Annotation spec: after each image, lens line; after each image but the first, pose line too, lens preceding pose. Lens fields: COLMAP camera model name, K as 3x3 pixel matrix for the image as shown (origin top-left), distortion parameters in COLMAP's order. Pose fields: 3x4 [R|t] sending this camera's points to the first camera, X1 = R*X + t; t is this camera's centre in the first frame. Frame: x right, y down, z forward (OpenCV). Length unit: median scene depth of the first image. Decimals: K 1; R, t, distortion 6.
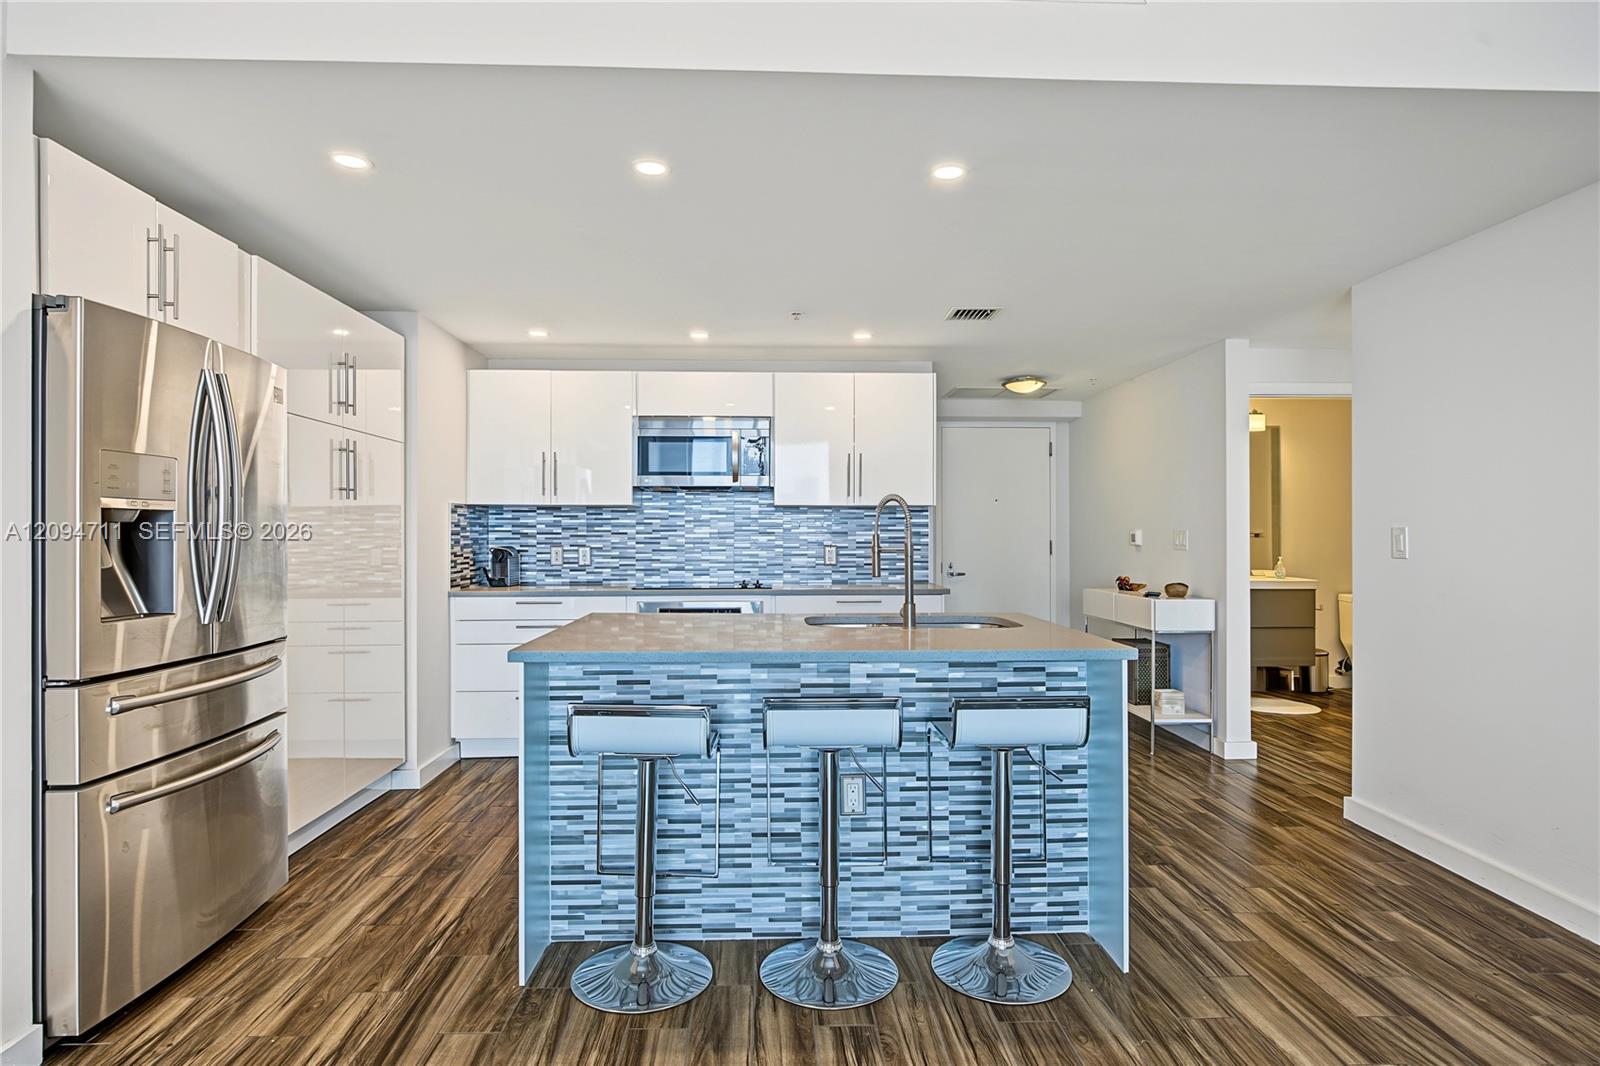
lens RADIAL K [[870.4, 0, 795.2], [0, 870.4, 535.2], [0, 0, 1]] dist [-0.002708, -0.001260]
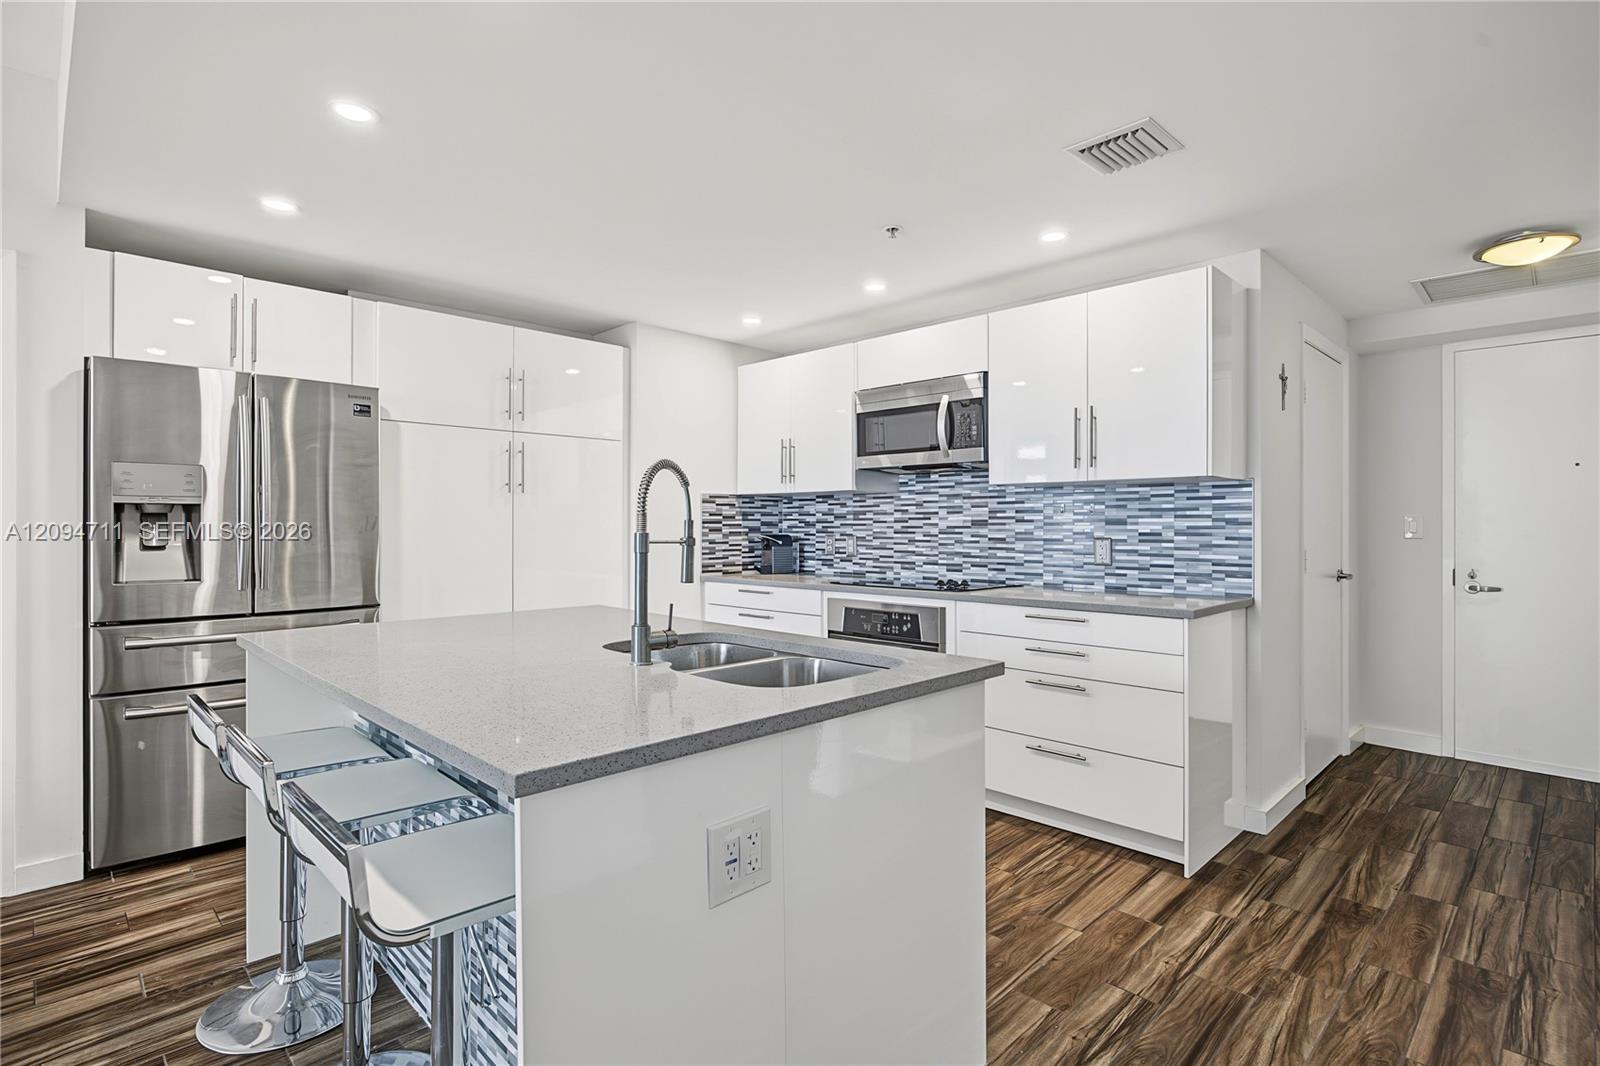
lens RADIAL K [[805.4, 0, 801.2], [0, 805.4, 524.7], [0, 0, 1]] dist [0.002129, 0.000698]
pose [[0.683050, 0.000622, -0.730371, 0.391477], [-0.000992, 1.000000, -0.000077, 0.001193], [0.730371, 0.000777, 0.683050, 0.387550]]
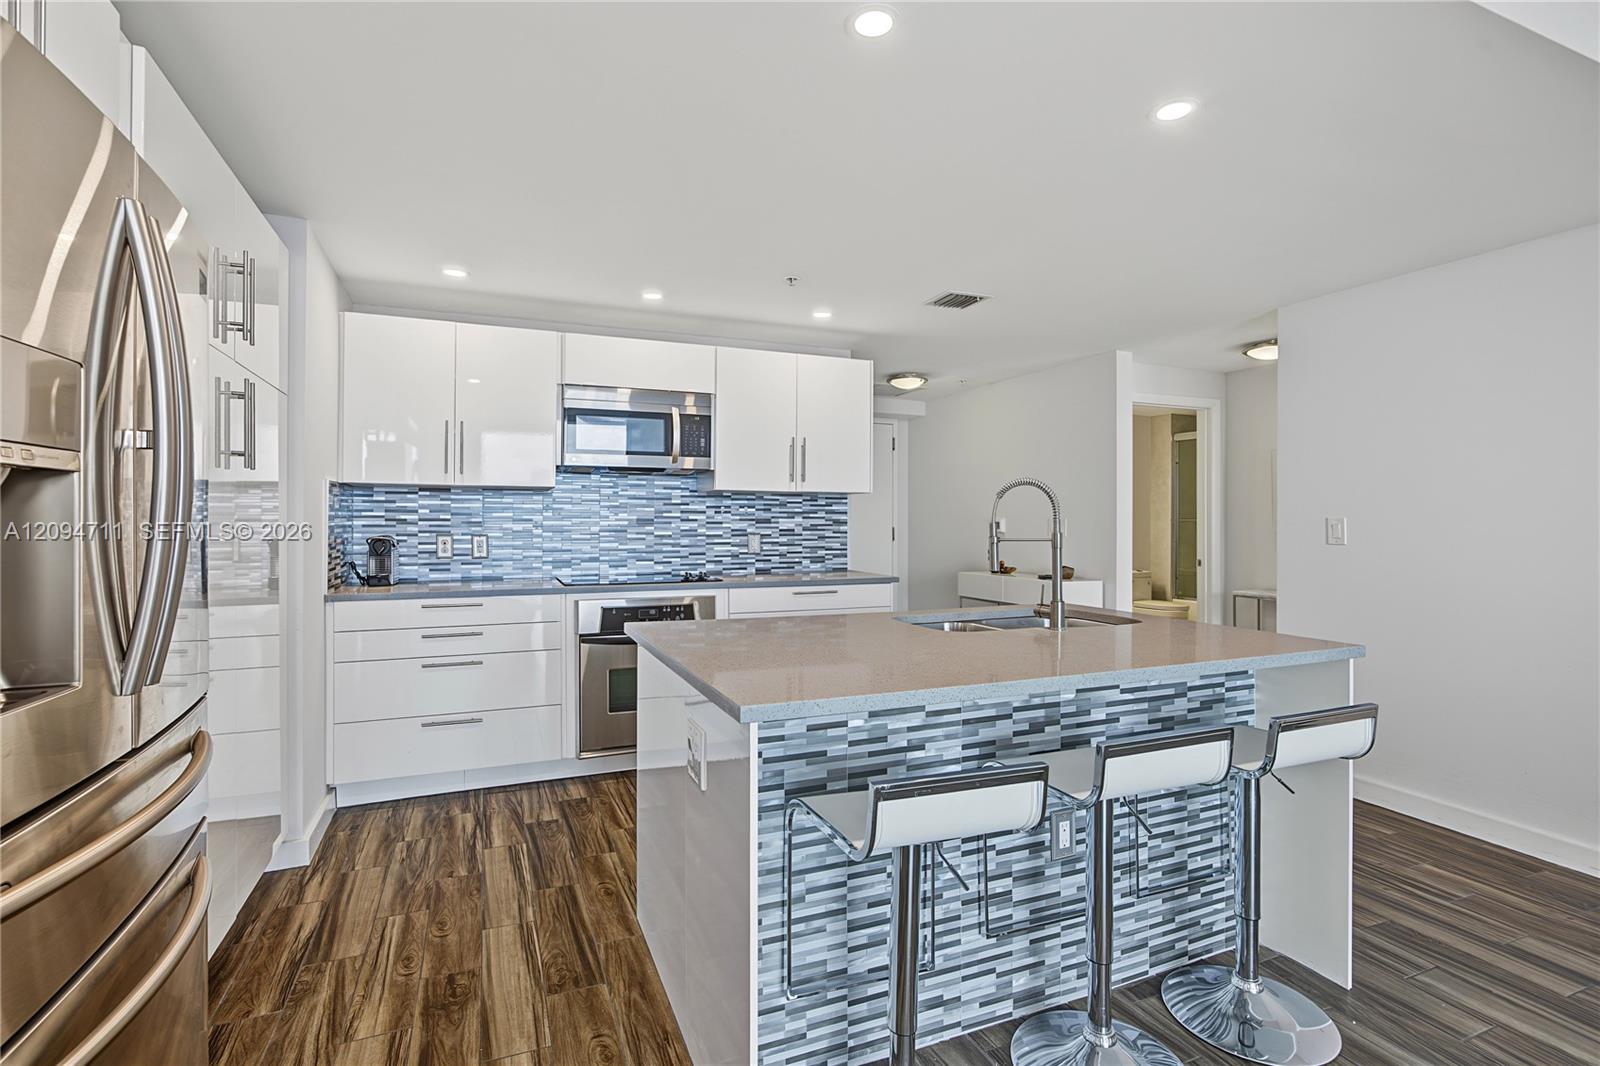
lens RADIAL K [[751.9, 0, 792.5], [0, 751.9, 526.6], [0, 0, 1]] dist [-0.002723, 0.000863]
pose [[0.936385, 0.000497, 0.350975, -0.231195], [-0.002678, 0.999980, 0.005729, -0.000564], [-0.350965, -0.006304, 0.936367, 0.222598]]
